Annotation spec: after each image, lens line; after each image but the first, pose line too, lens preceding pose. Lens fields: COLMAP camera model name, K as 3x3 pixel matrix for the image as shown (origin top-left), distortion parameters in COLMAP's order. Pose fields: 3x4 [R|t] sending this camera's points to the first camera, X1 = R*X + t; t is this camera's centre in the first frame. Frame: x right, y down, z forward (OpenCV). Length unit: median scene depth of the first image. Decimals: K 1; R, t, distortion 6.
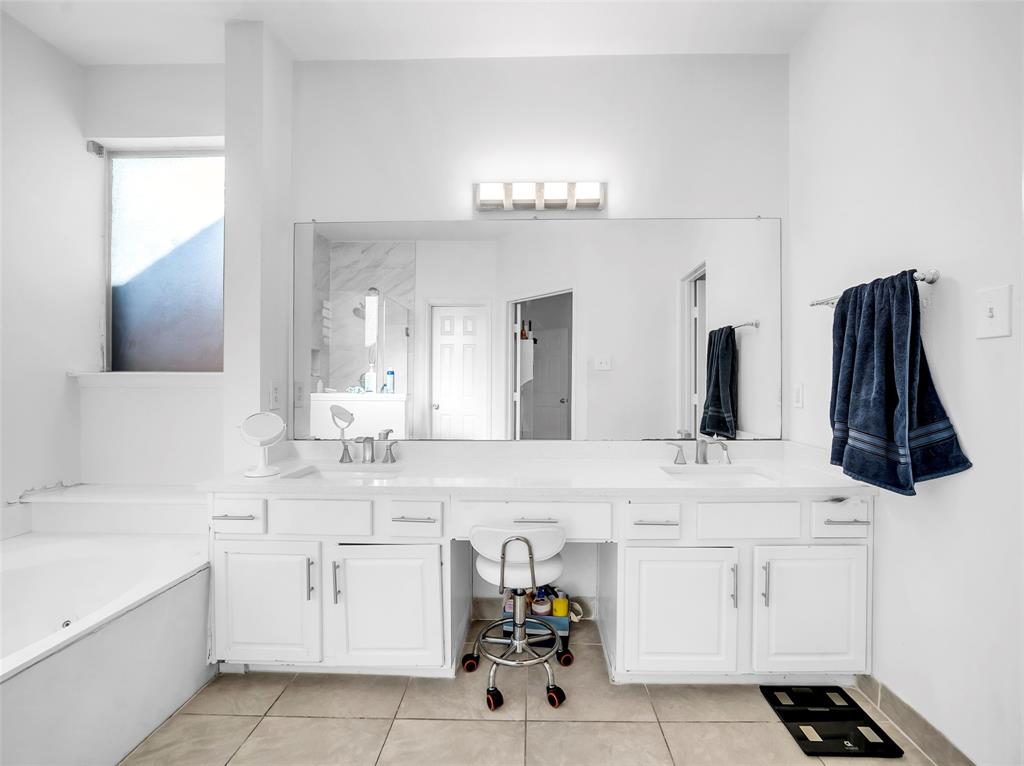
lens RADIAL K [[462.9, 0, 530.9], [0, 462.9, 388.3], [0, 0, 1]] dist [0.000025, 0.000282]
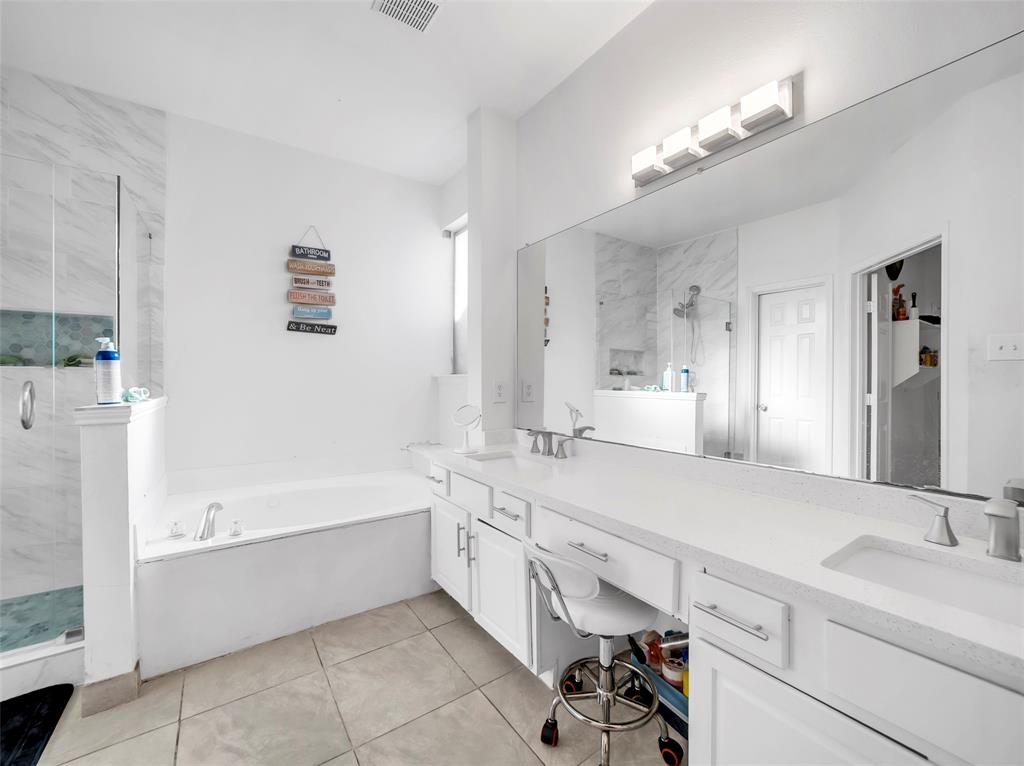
lens RADIAL K [[430.8, 0, 512.0], [0, 430.8, 383.0], [0, 0, 1]] dist [-0.000332, 0.000058]
pose [[0.595233, 0.008692, -0.803506, 0.209924], [-0.011226, 0.999934, 0.002501, -0.006643], [0.803475, 0.007531, 0.595291, 0.163906]]
